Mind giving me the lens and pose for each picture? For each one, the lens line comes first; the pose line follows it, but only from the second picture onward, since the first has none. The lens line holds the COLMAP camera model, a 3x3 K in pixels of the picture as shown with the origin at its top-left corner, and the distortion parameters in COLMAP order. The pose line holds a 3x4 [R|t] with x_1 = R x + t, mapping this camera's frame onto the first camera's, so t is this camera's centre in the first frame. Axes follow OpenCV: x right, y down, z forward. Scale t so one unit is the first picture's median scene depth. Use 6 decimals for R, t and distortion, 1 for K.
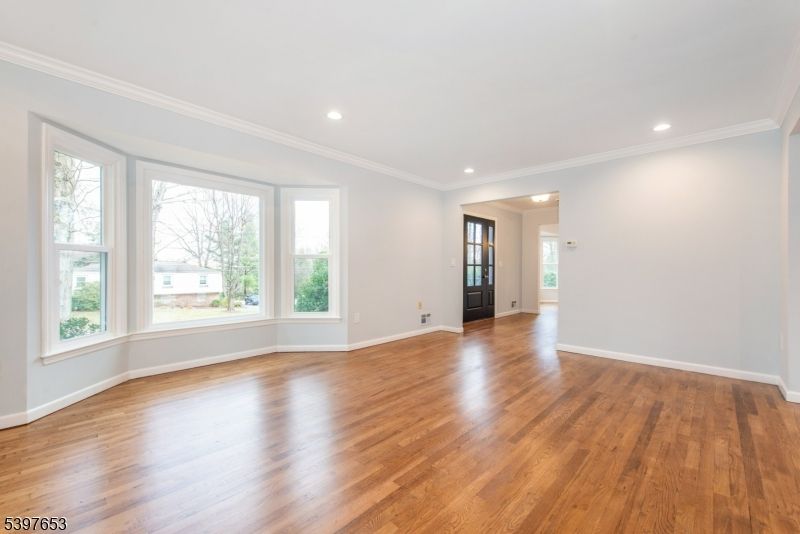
lens RADIAL K [[347.2, 0, 406.2], [0, 347.2, 265.1], [0, 0, 1]] dist [0.004223, 0.000198]
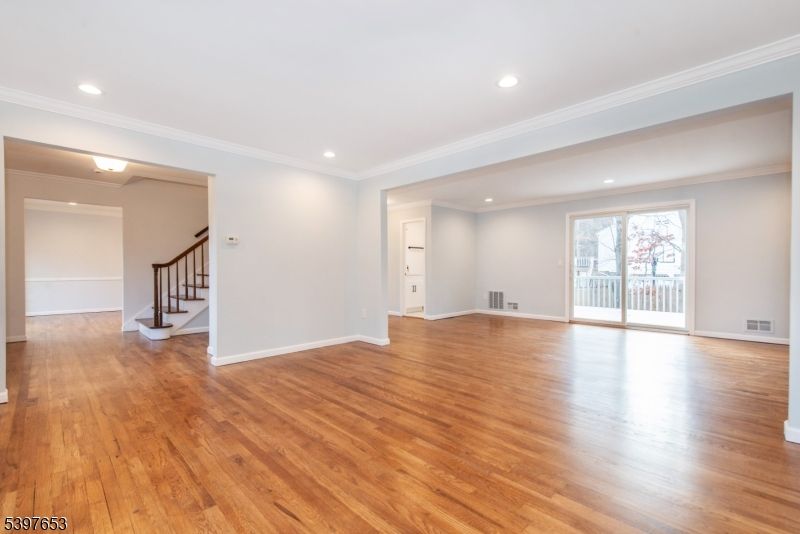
lens RADIAL K [[347.2, 0, 401.6], [0, 347.2, 269.4], [0, 0, 1]] dist [0.004223, 0.000198]
pose [[0.042873, -0.004548, 0.999070, -0.566605], [-0.010655, 0.999931, 0.005010, 0.005970], [-0.999024, -0.010860, 0.042821, 0.787720]]
